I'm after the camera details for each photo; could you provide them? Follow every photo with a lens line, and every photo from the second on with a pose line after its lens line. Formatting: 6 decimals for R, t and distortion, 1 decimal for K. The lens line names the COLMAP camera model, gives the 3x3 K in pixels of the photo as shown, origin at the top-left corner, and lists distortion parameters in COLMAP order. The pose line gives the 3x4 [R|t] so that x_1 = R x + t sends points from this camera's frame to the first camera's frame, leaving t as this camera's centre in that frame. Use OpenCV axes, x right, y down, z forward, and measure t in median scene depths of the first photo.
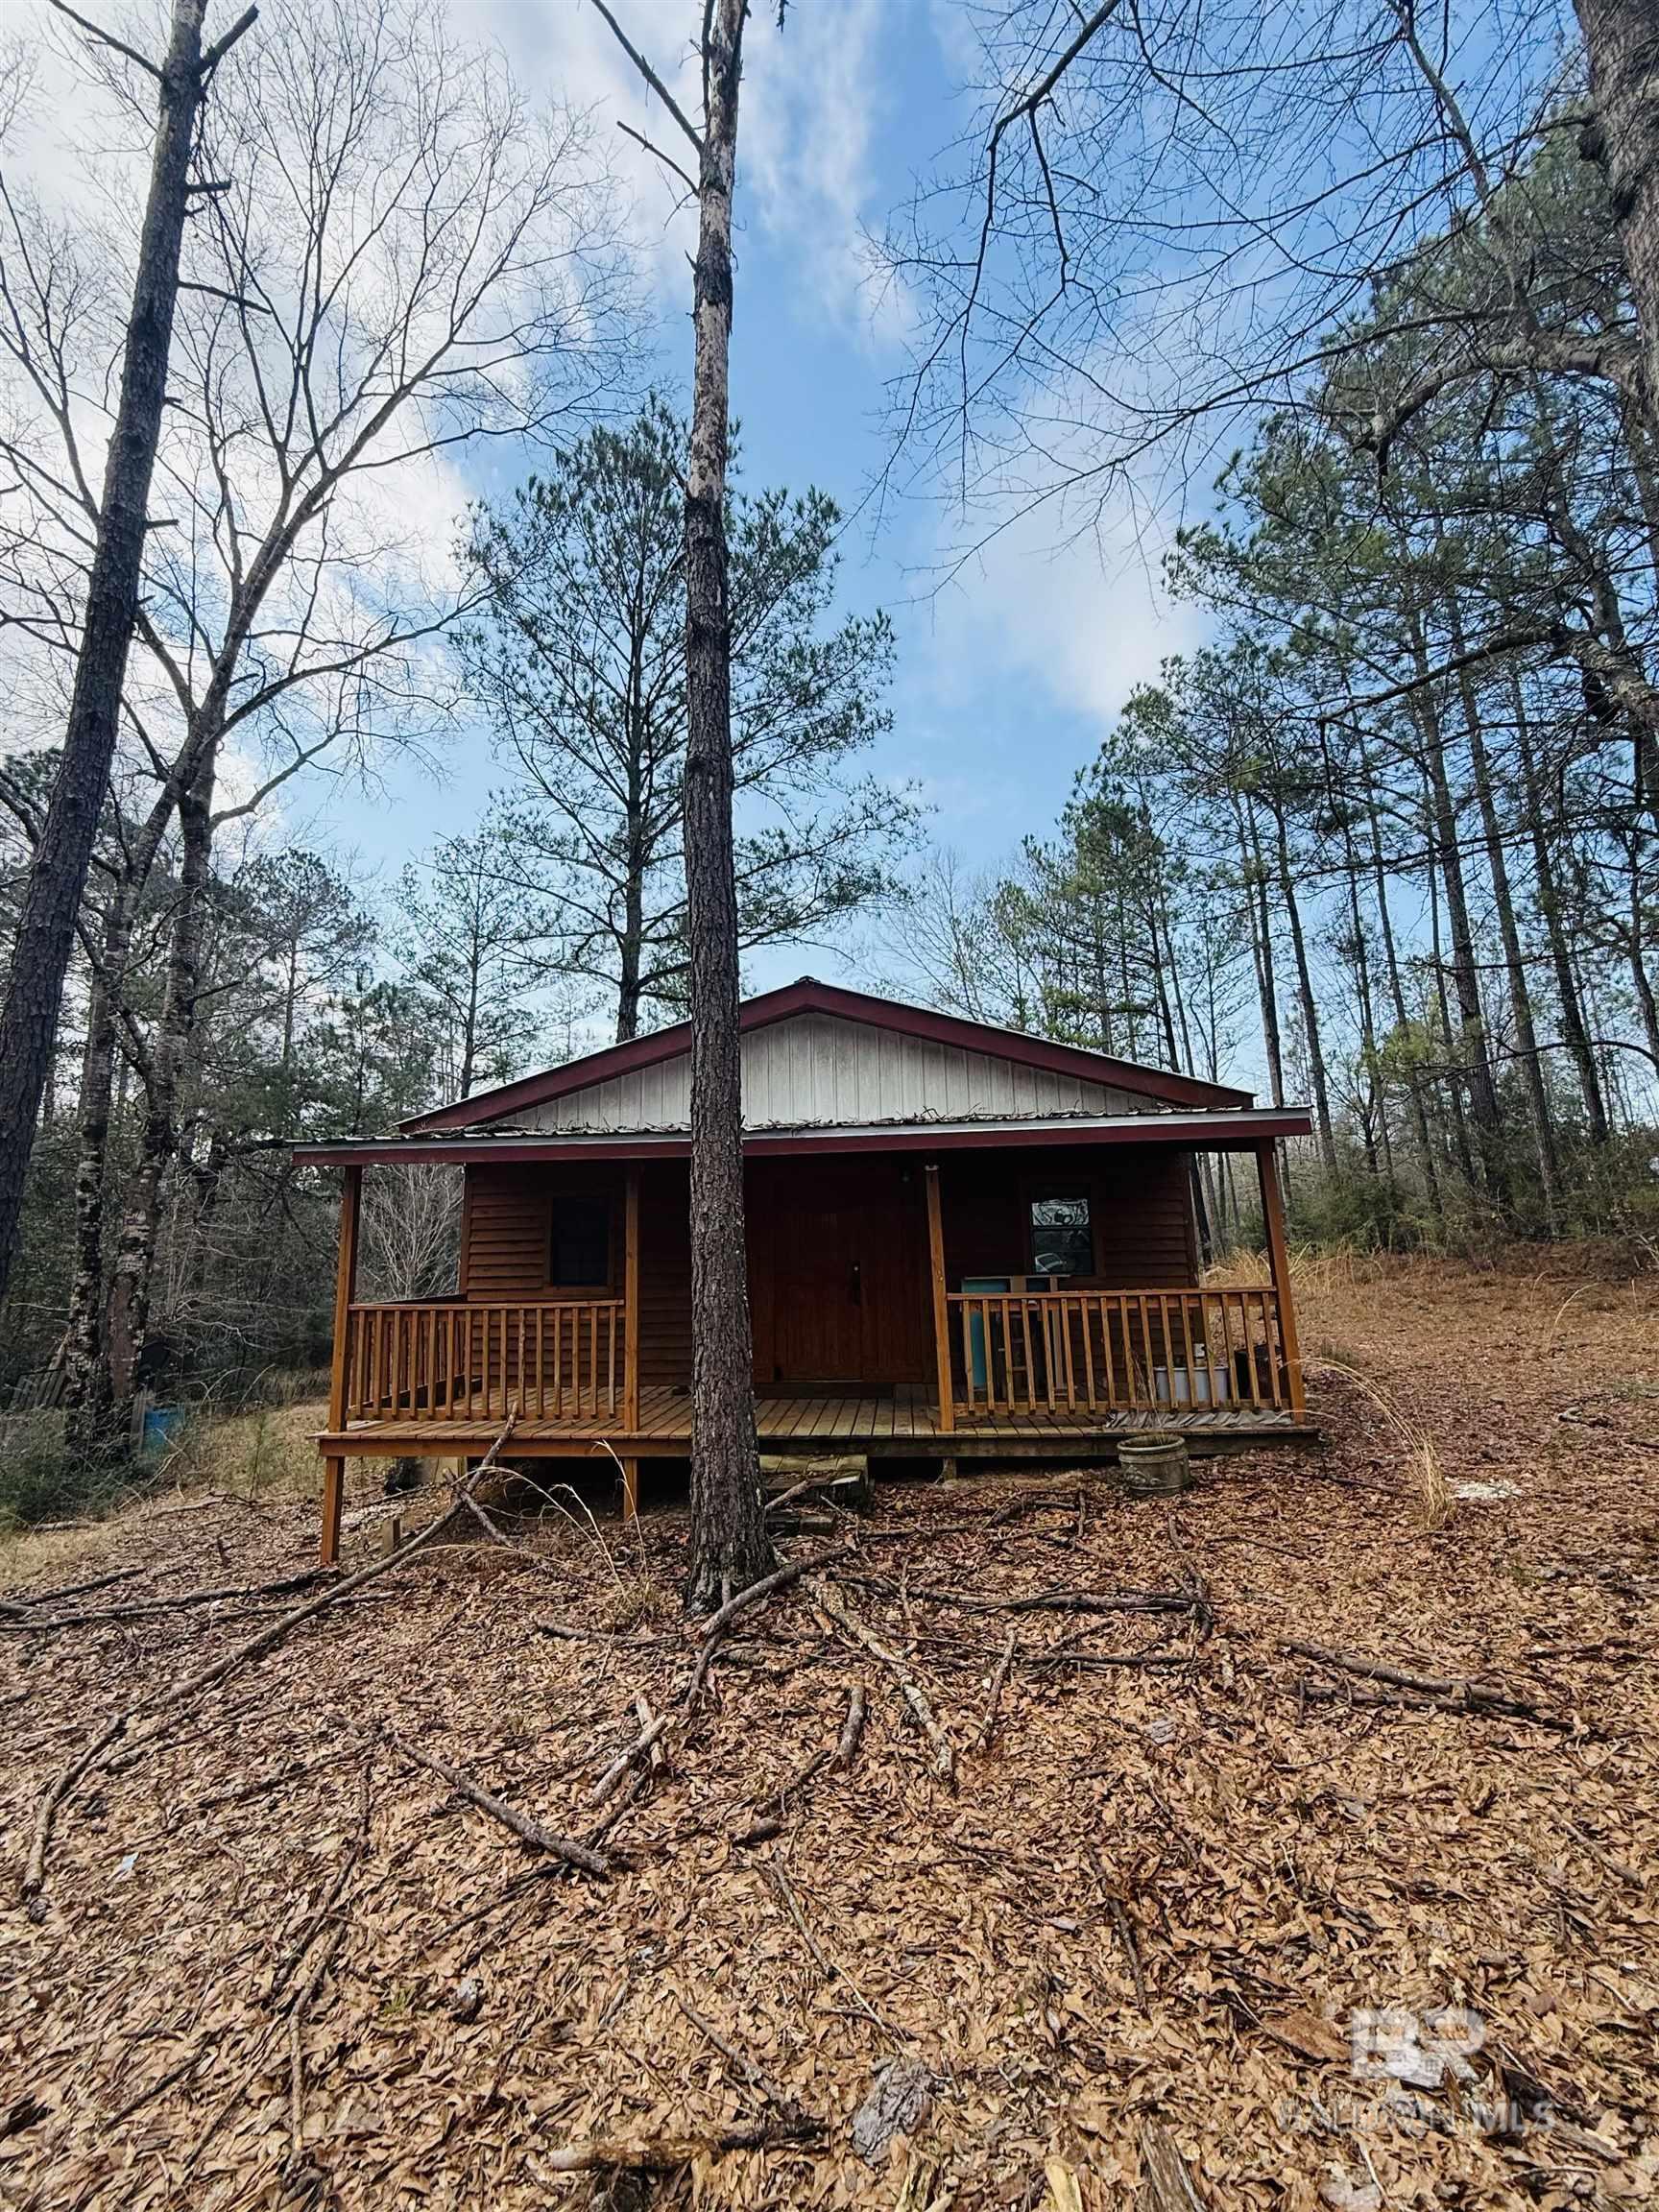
lens RADIAL K [[886.9, 0, 830.5], [0, 886.9, 1096.5], [0, 0, 1]] dist [0.001087, 0.000109]
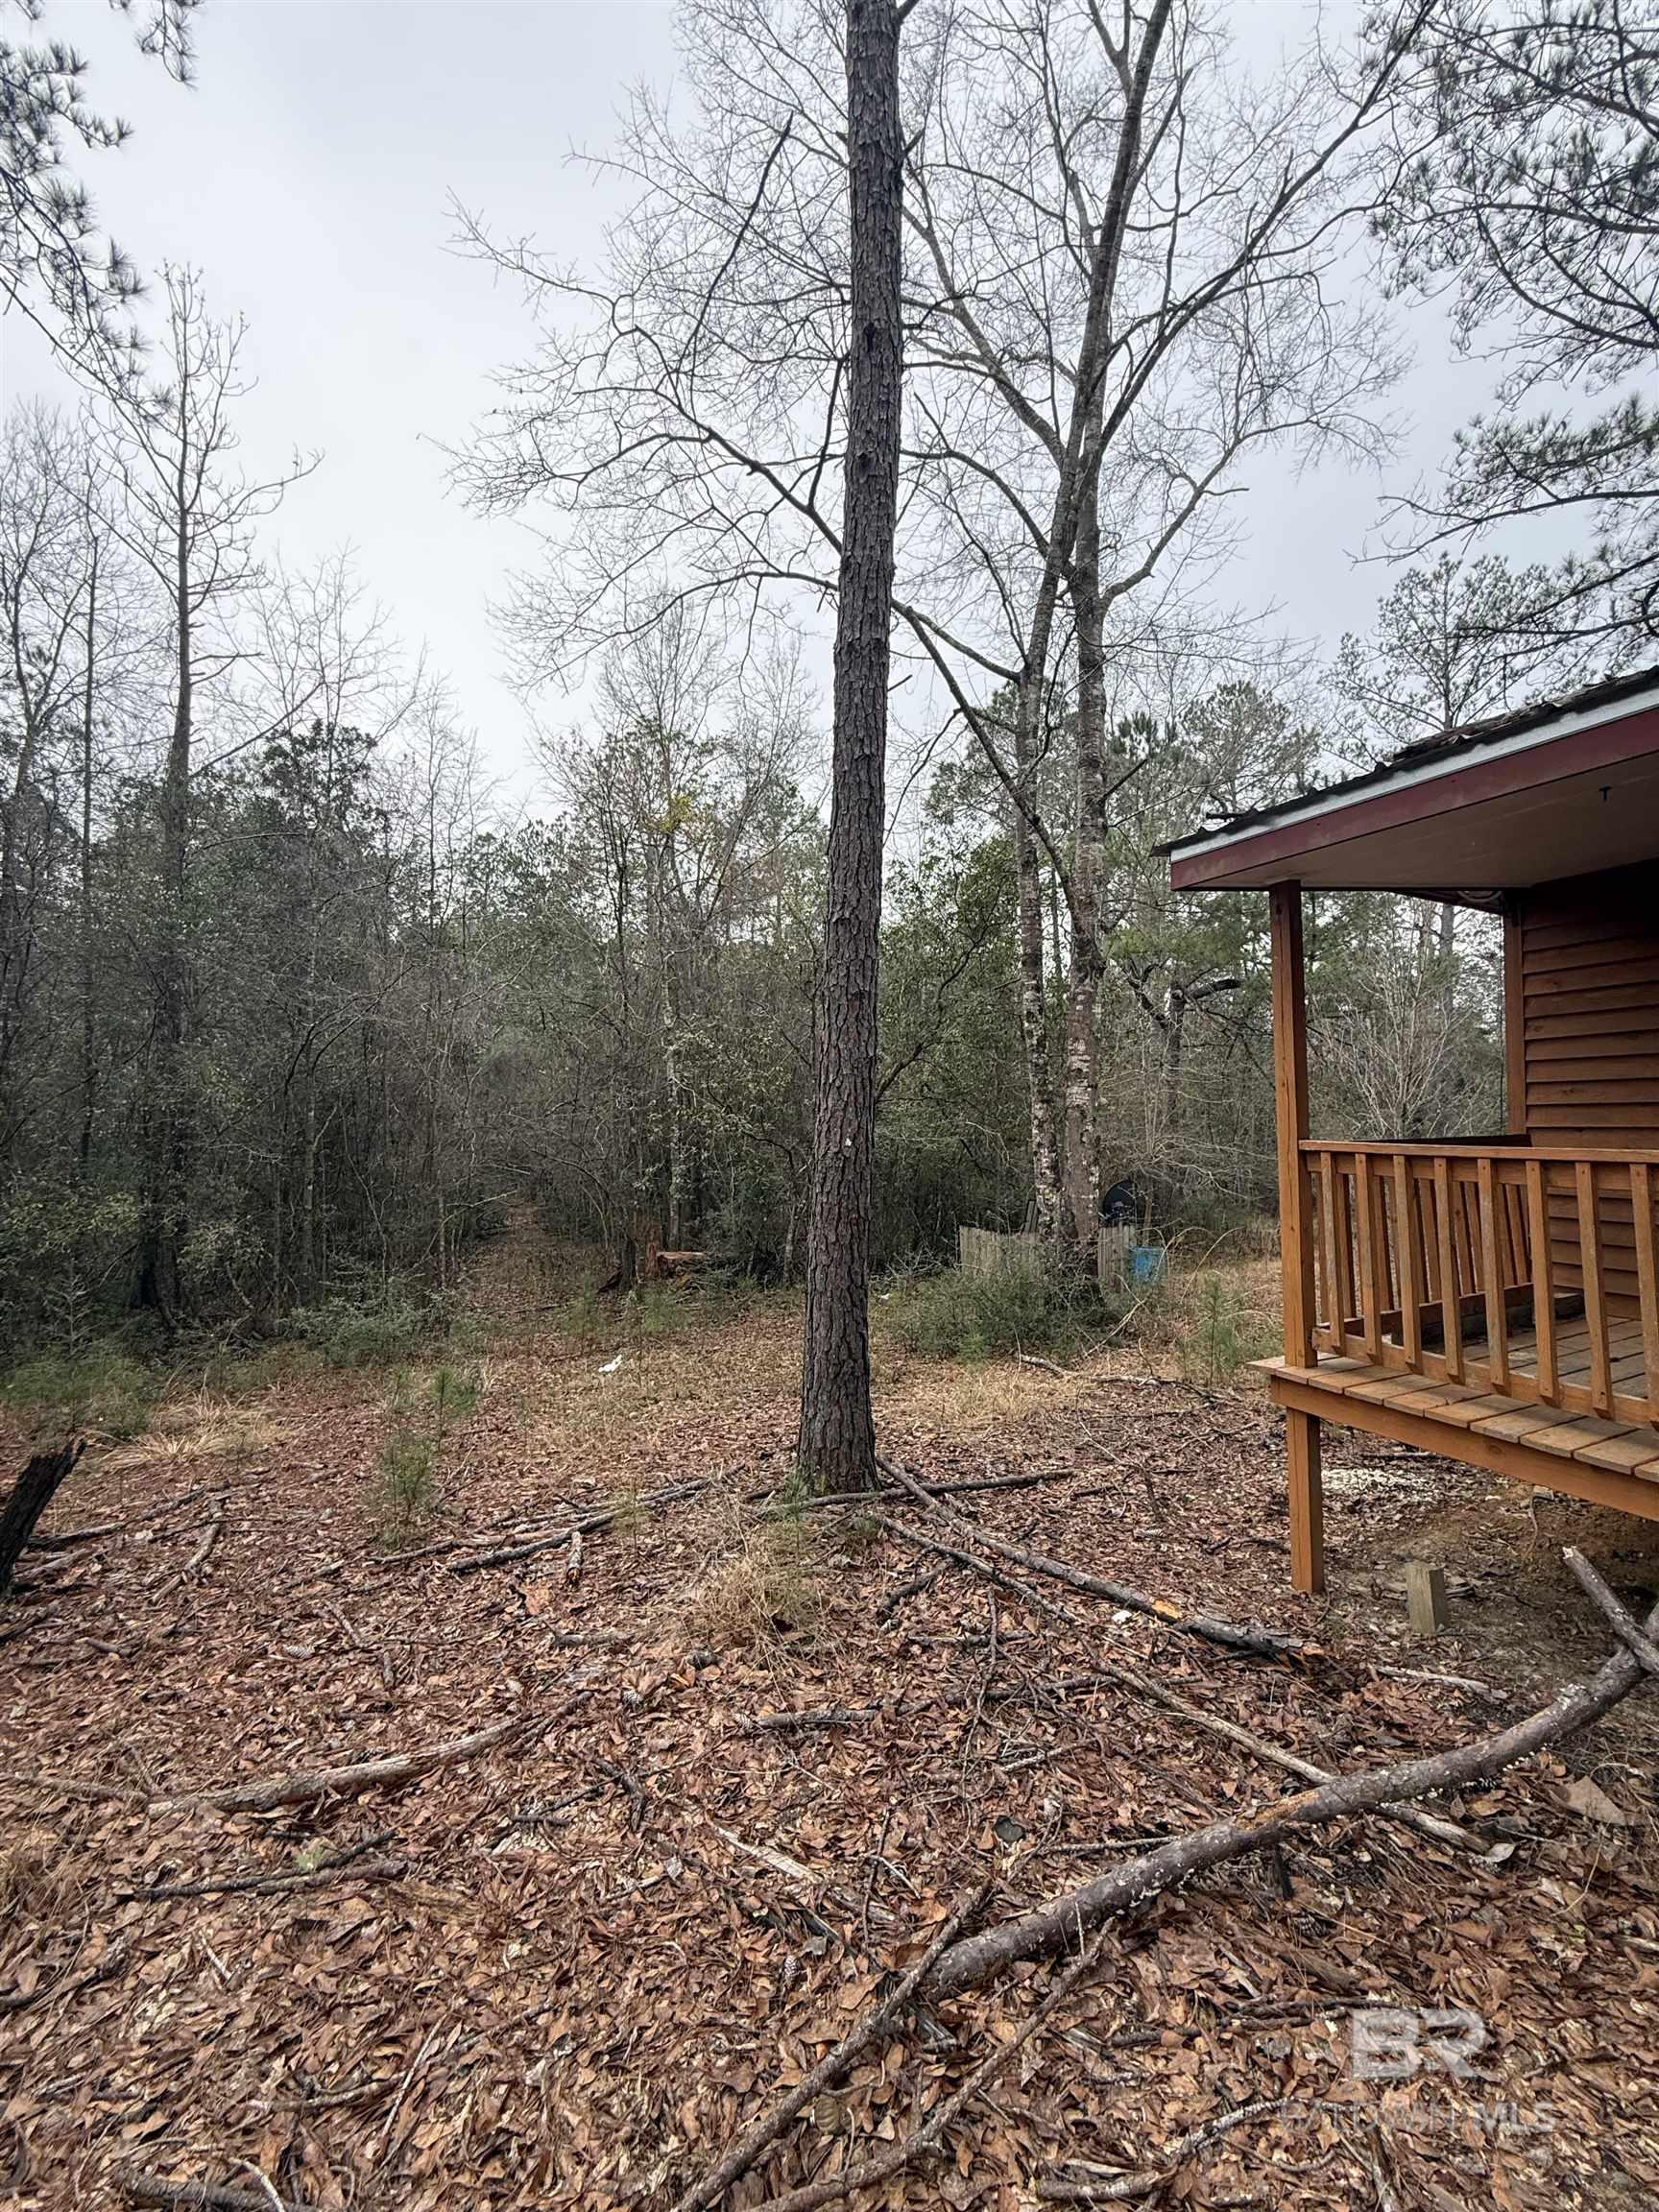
lens RADIAL K [[886.9, 0, 830.5], [0, 886.9, 1096.5], [0, 0, 1]] dist [0.001087, 0.000109]
pose [[0.541347, -0.007649, -0.840765, -0.145161], [0.143995, 0.986029, 0.083744, 0.072942], [0.828378, -0.166400, 0.534885, 0.285598]]
